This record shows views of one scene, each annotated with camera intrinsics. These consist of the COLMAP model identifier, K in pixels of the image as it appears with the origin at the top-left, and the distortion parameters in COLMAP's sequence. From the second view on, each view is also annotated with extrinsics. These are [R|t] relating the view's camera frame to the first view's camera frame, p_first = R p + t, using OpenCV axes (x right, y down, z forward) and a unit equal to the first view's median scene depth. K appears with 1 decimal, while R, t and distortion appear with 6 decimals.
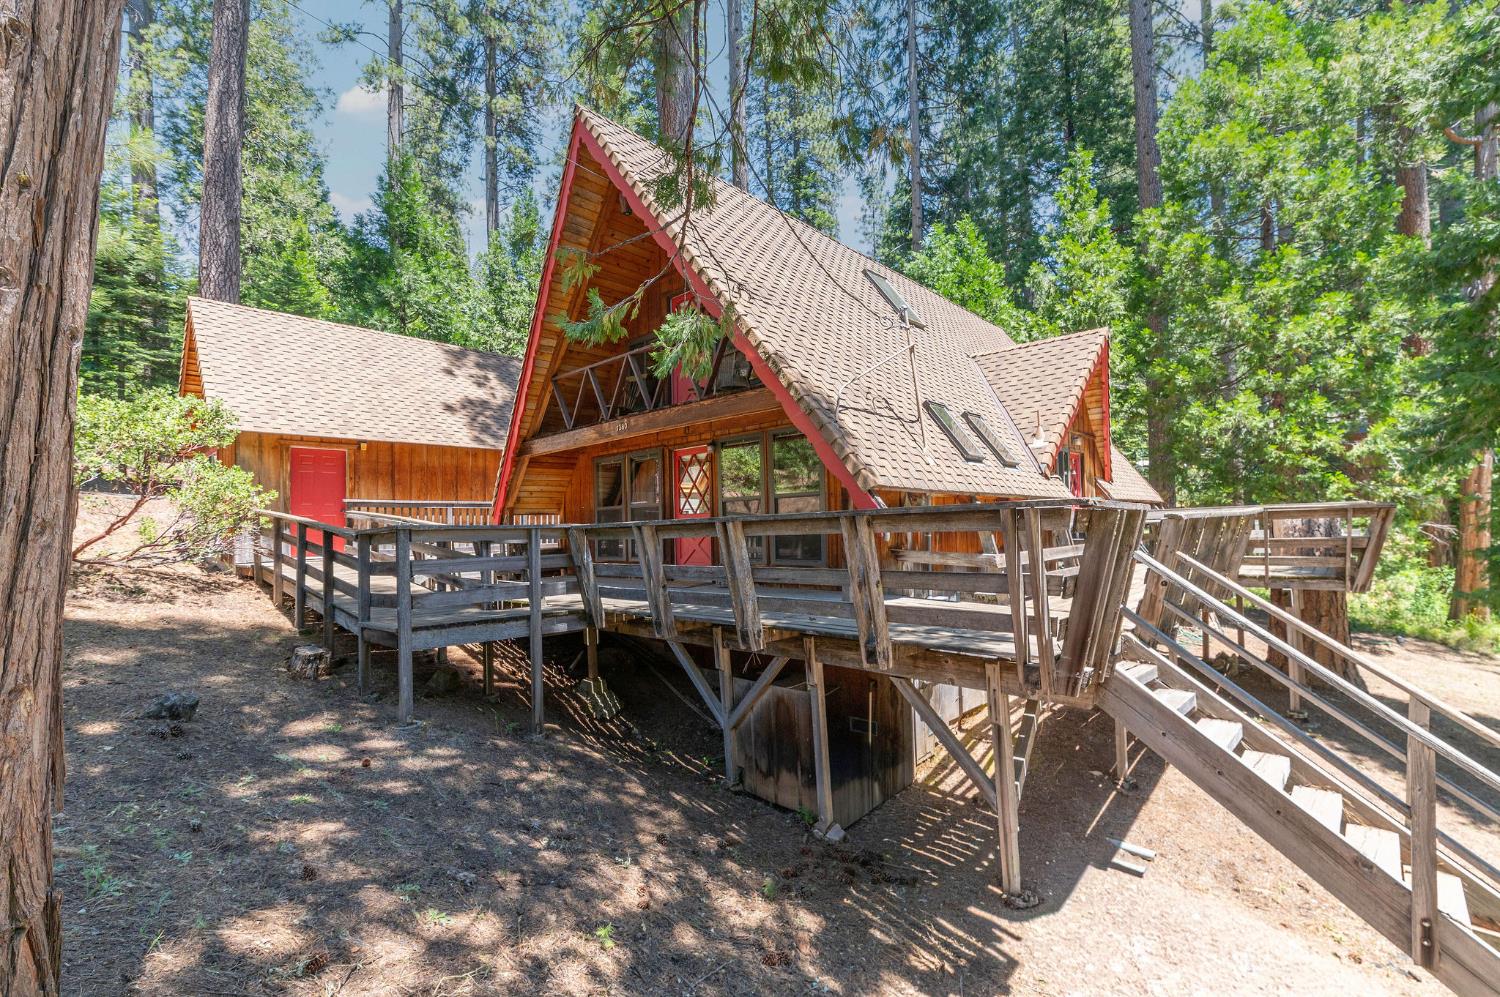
lens RADIAL K [[632.3, 0, 783.5], [0, 632.3, 497.8], [0, 0, 1]] dist [0.015446, -0.000566]
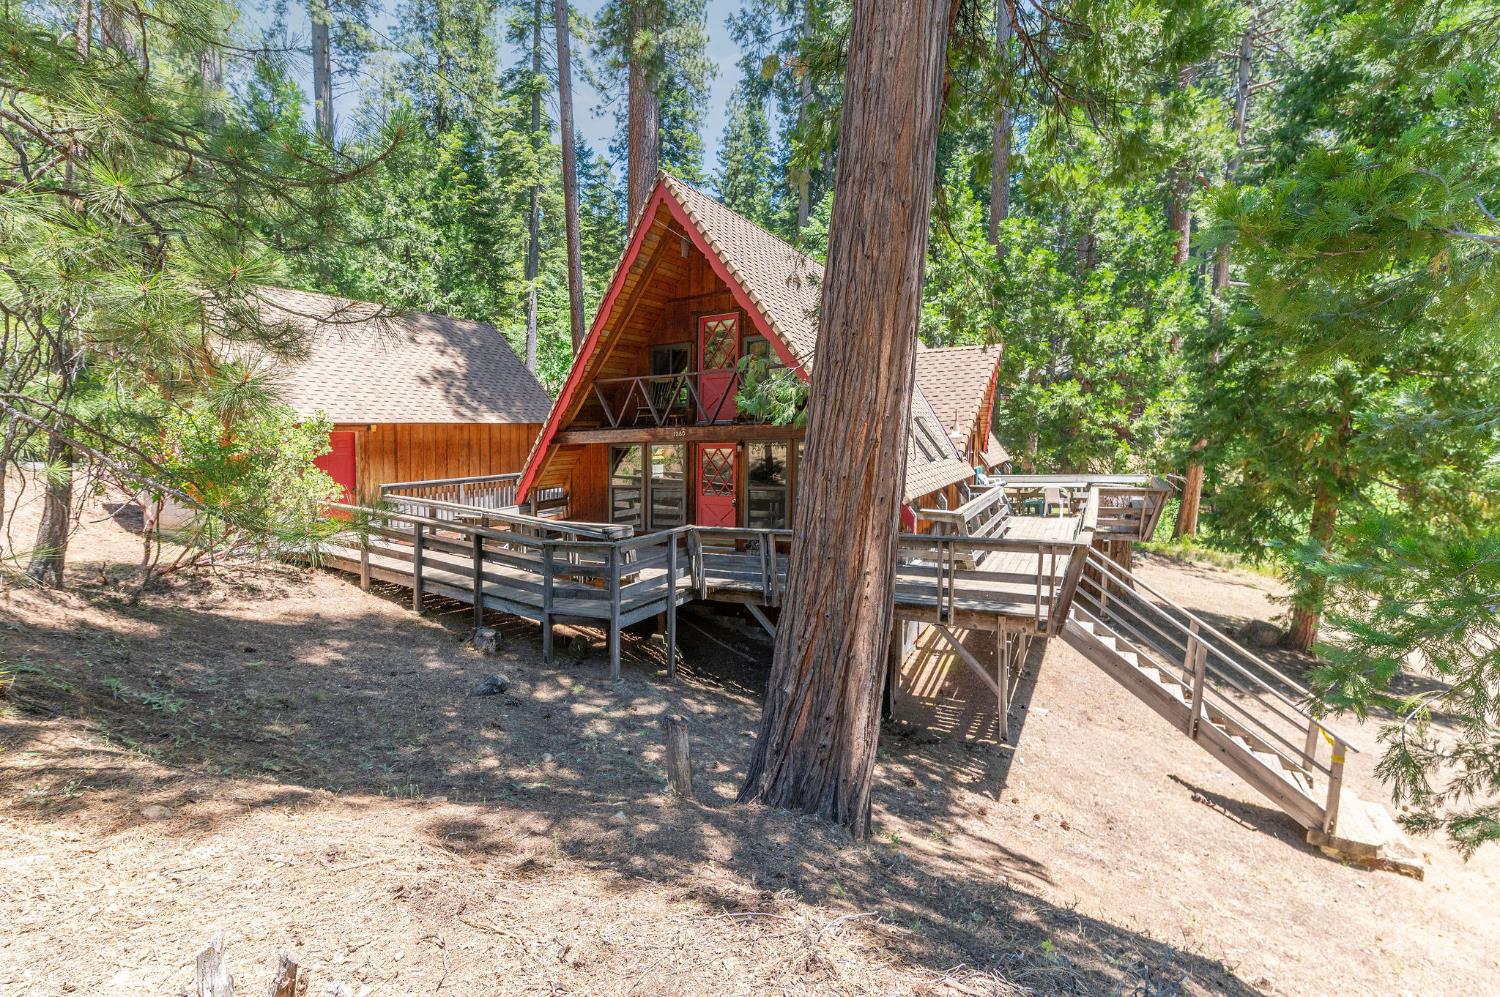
lens RADIAL K [[631.1, 0, 799.7], [0, 631.1, 496.3], [0, 0, 1]] dist [0.027283, 0.000193]
pose [[0.960546, -0.016683, 0.277621, -0.198759], [-0.017924, 0.992411, 0.121651, -0.078142], [-0.277543, -0.121827, 0.952957, -0.137850]]
